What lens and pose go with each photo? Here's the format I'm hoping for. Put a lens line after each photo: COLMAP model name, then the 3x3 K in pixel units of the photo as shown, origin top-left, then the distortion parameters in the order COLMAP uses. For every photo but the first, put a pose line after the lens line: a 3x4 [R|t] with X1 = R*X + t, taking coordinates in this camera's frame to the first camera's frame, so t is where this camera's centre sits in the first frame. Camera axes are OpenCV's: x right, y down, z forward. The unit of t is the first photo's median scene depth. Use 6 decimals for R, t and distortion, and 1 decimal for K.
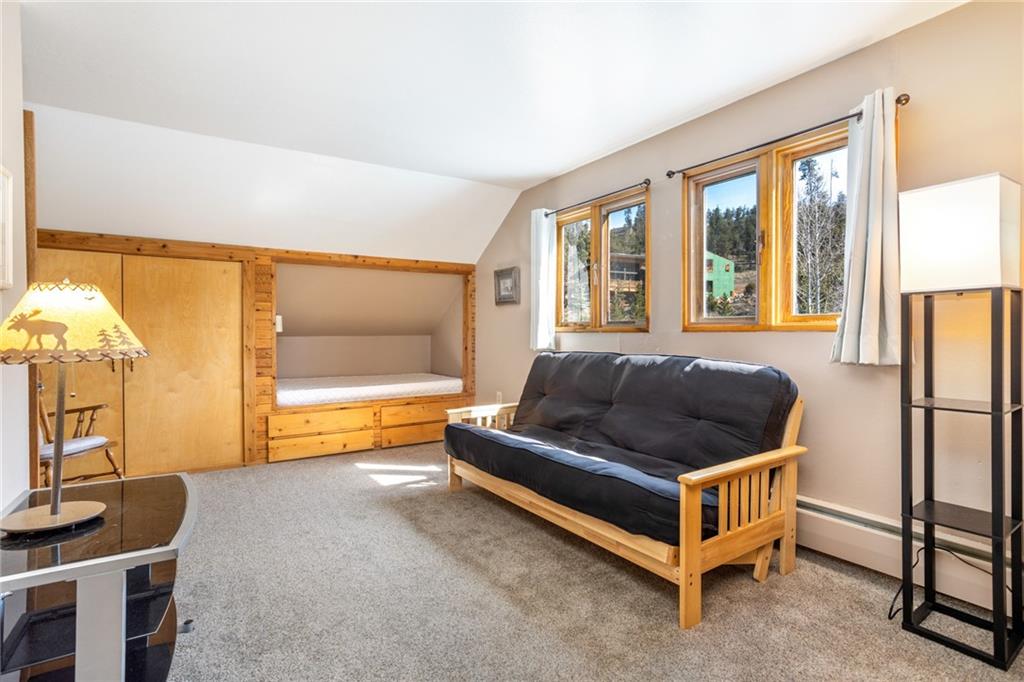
lens RADIAL K [[488.3, 0, 506.2], [0, 488.3, 329.8], [0, 0, 1]] dist [-0.043221, 0.023255]
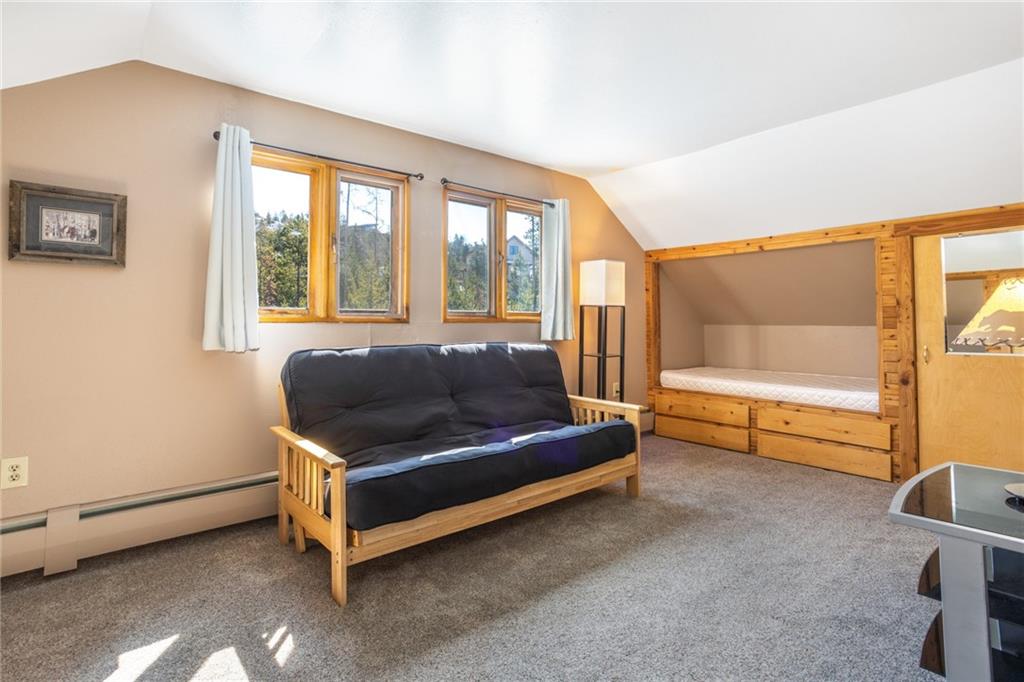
lens RADIAL K [[498.8, 0, 488.8], [0, 498.8, 325.4], [0, 0, 1]] dist [-0.048668, 0.025857]
pose [[-0.103732, 0.003780, 0.994598, -0.725268], [-0.000429, 0.999993, -0.003845, 0.012890], [-0.994605, -0.000825, -0.103730, 0.925550]]
